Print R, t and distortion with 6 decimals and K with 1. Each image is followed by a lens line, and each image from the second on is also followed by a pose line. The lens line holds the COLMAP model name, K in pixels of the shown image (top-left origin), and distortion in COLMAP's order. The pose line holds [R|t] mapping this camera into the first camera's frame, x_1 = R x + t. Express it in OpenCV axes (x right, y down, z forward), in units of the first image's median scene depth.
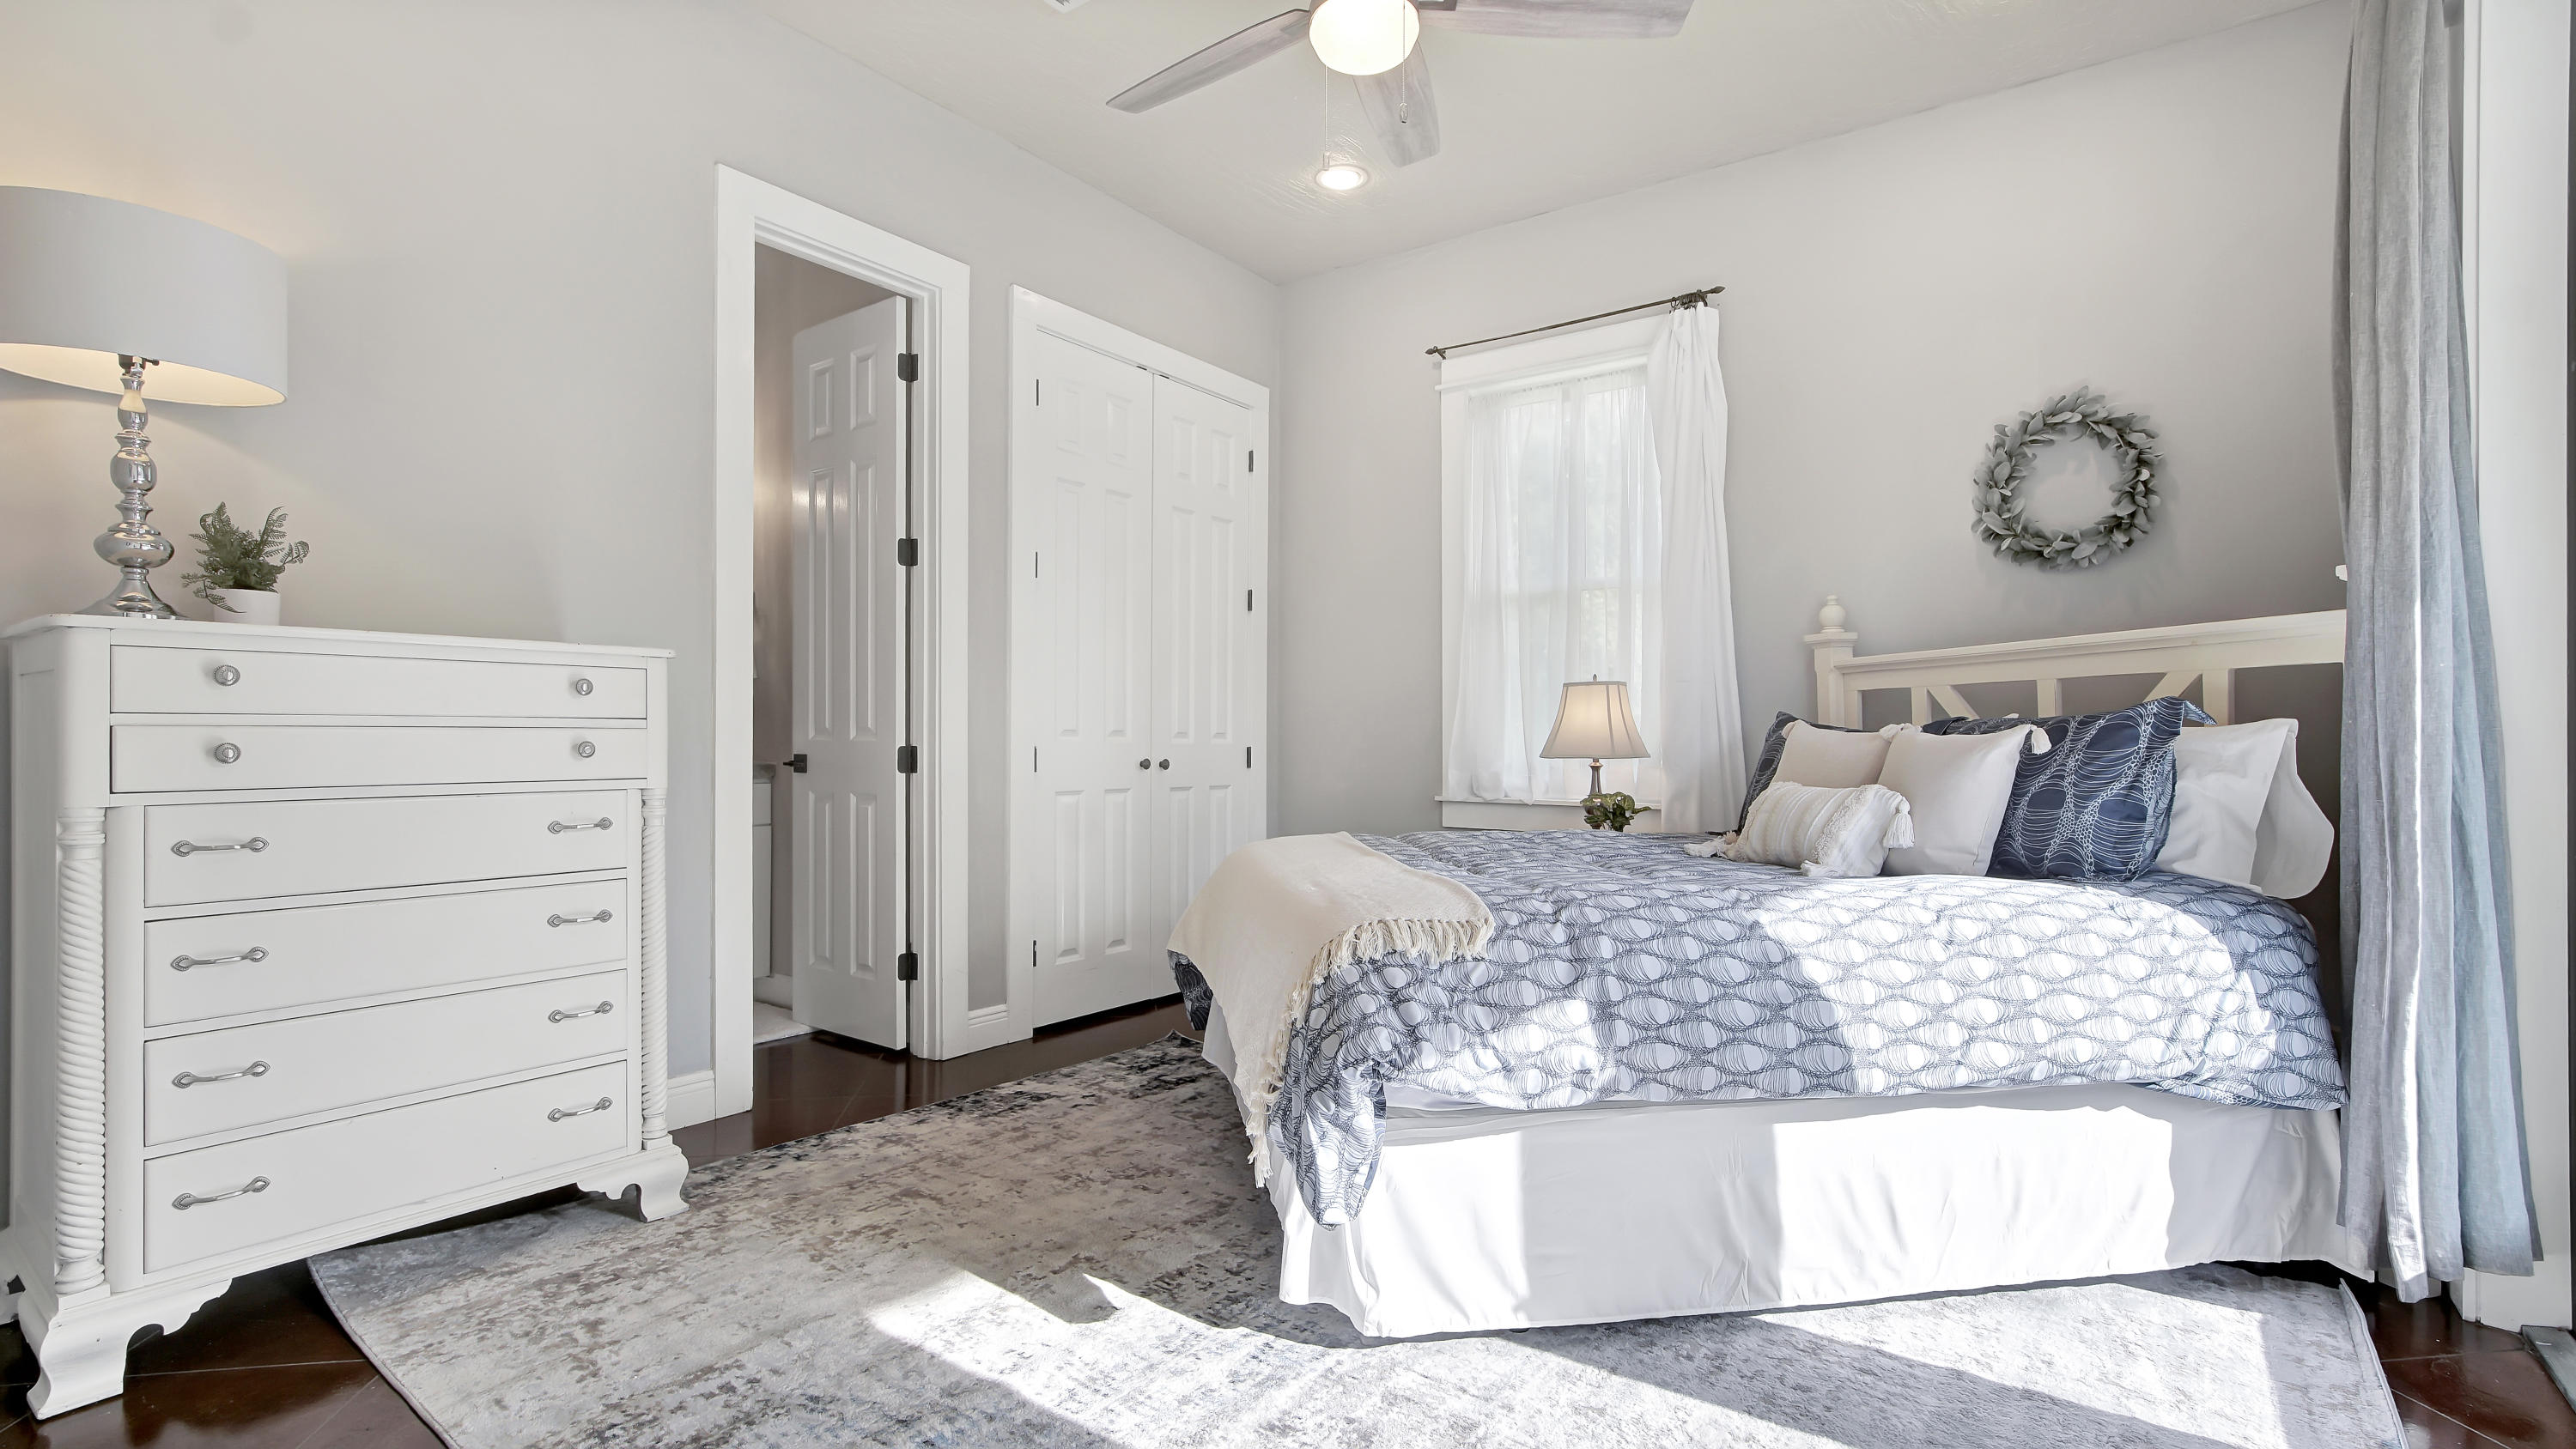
lens RADIAL K [[1184.1, 0, 1287.5], [0, 1184.1, 728.1], [0, 0, 1]] dist [-0.029219, 0.007402]
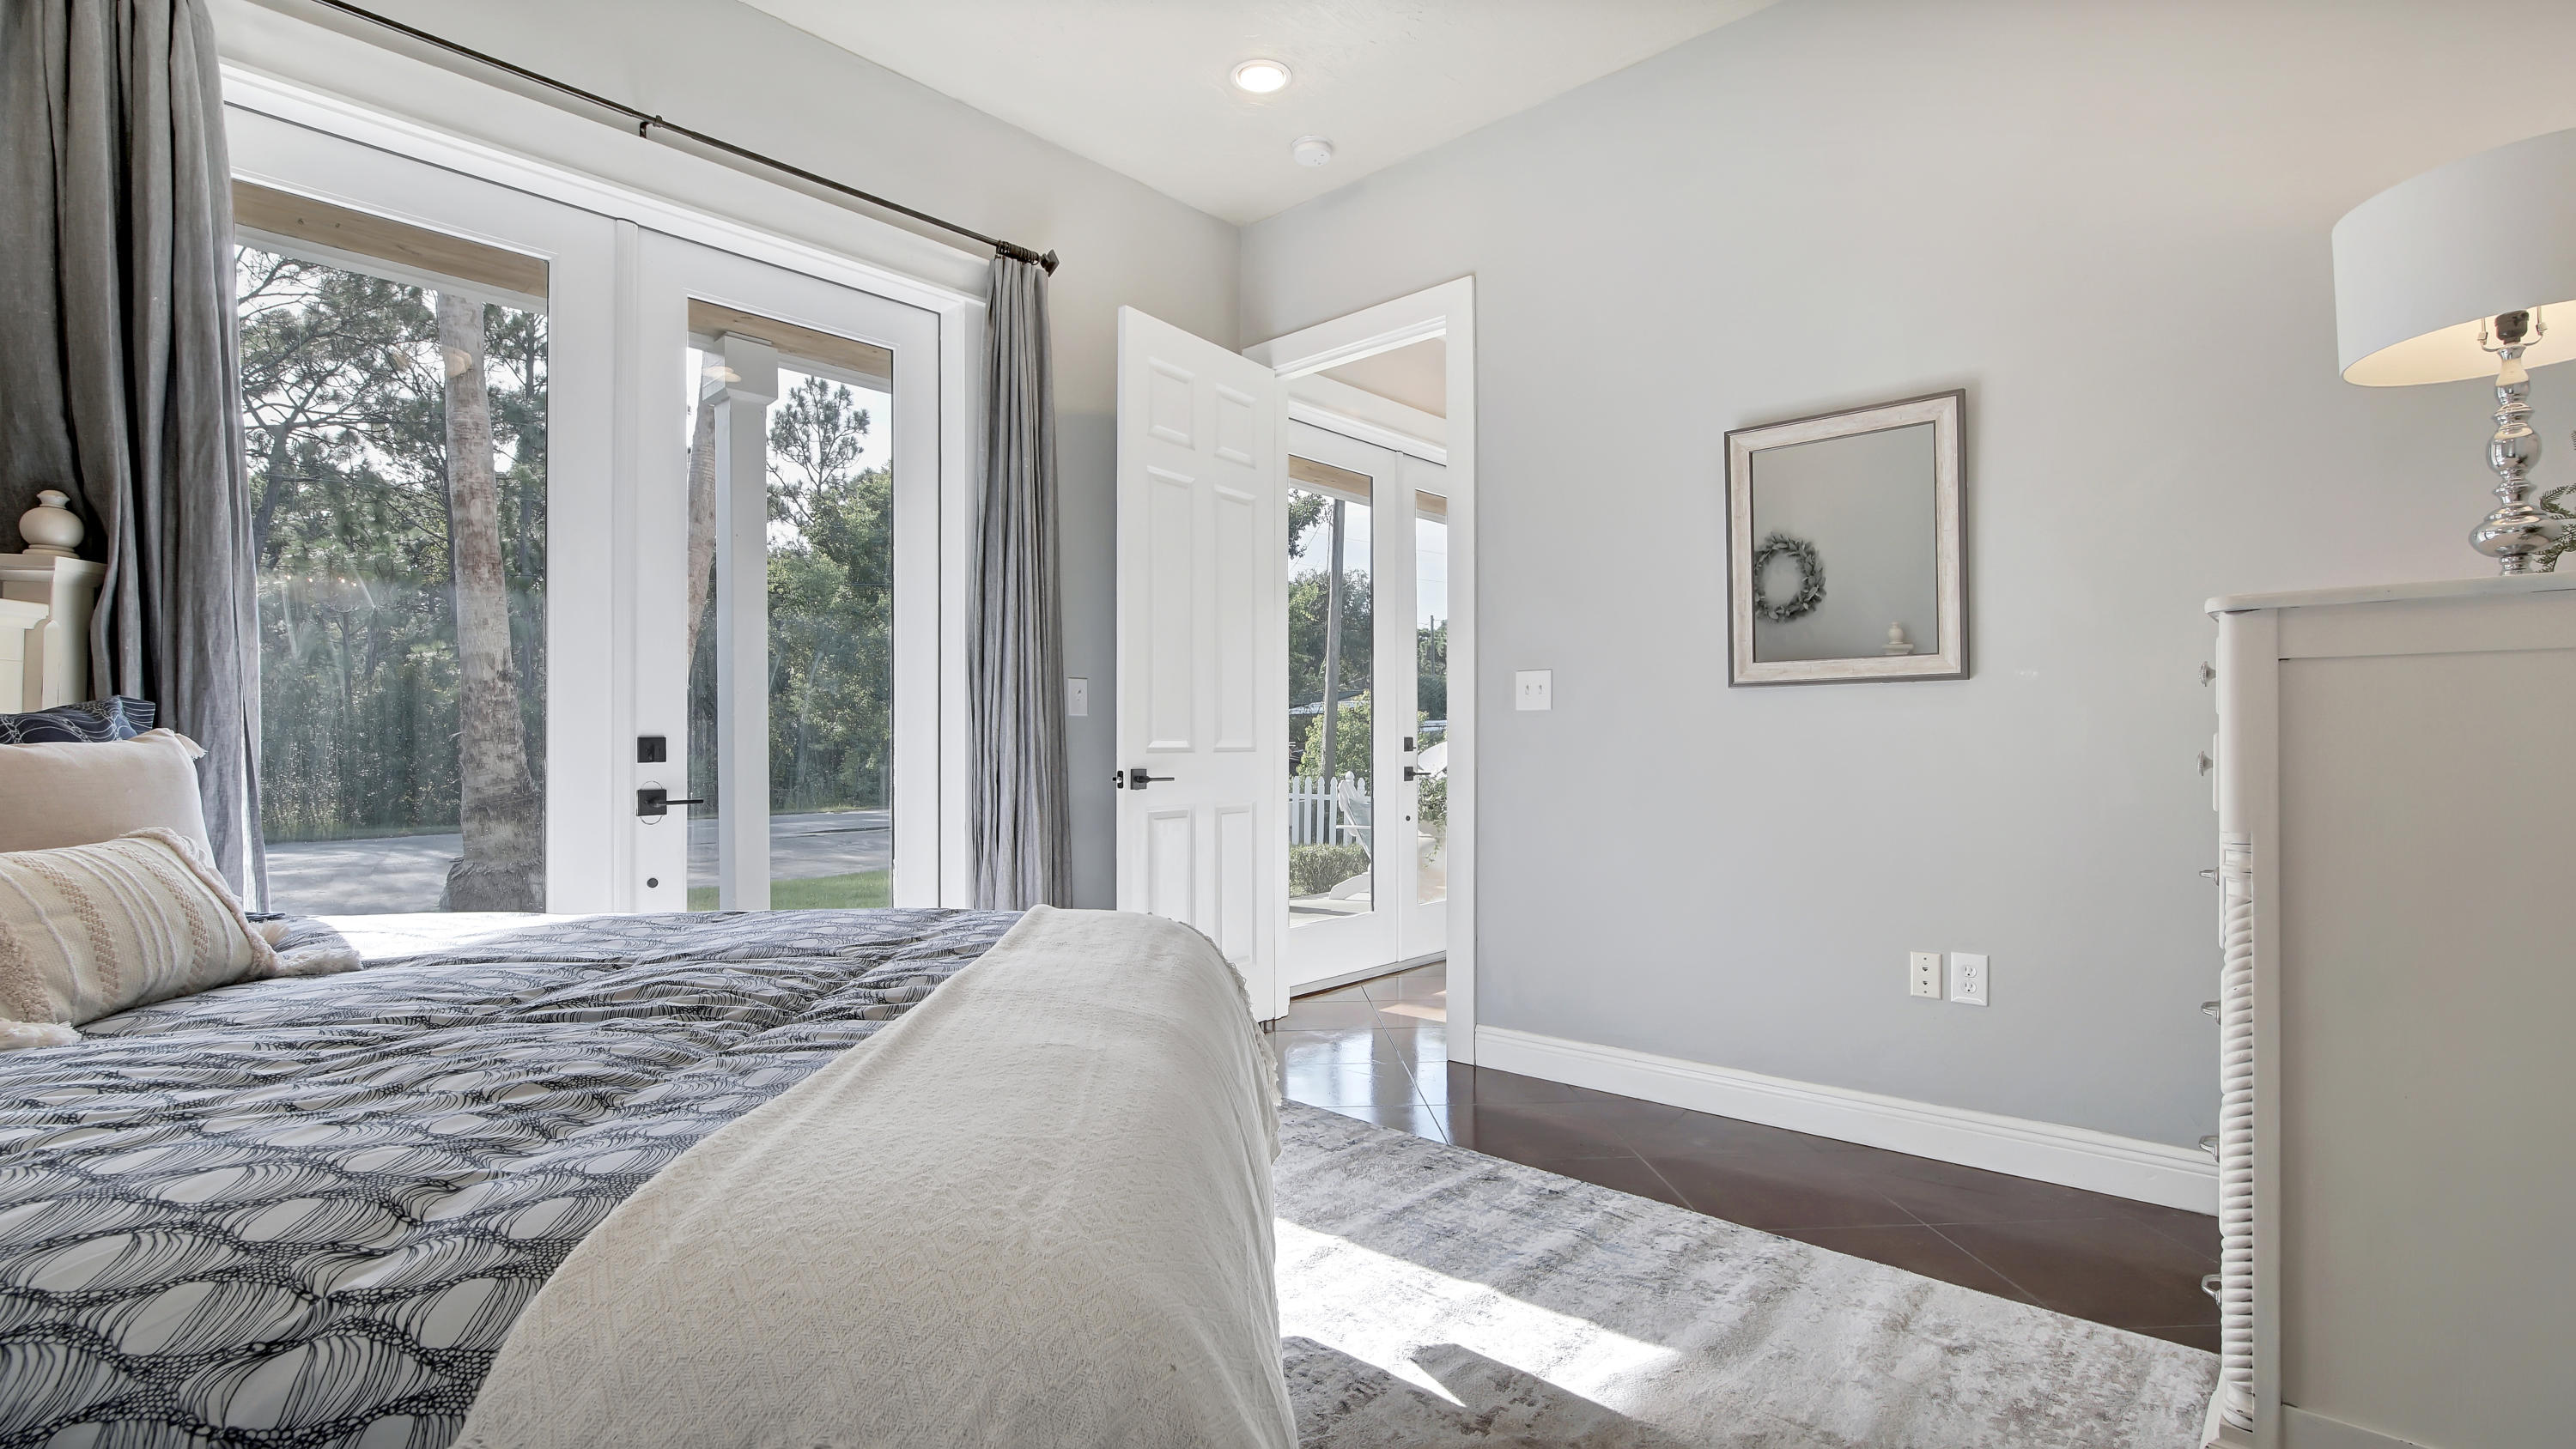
lens RADIAL K [[1184.1, 0, 1284.2], [0, 1184.1, 724.3], [0, 0, 1]] dist [-0.029219, 0.007402]
pose [[-0.994436, 0.007835, 0.105051, -0.147006], [0.007623, 0.999968, -0.002422, -0.005400], [-0.105067, -0.001608, -0.994464, 1.942534]]
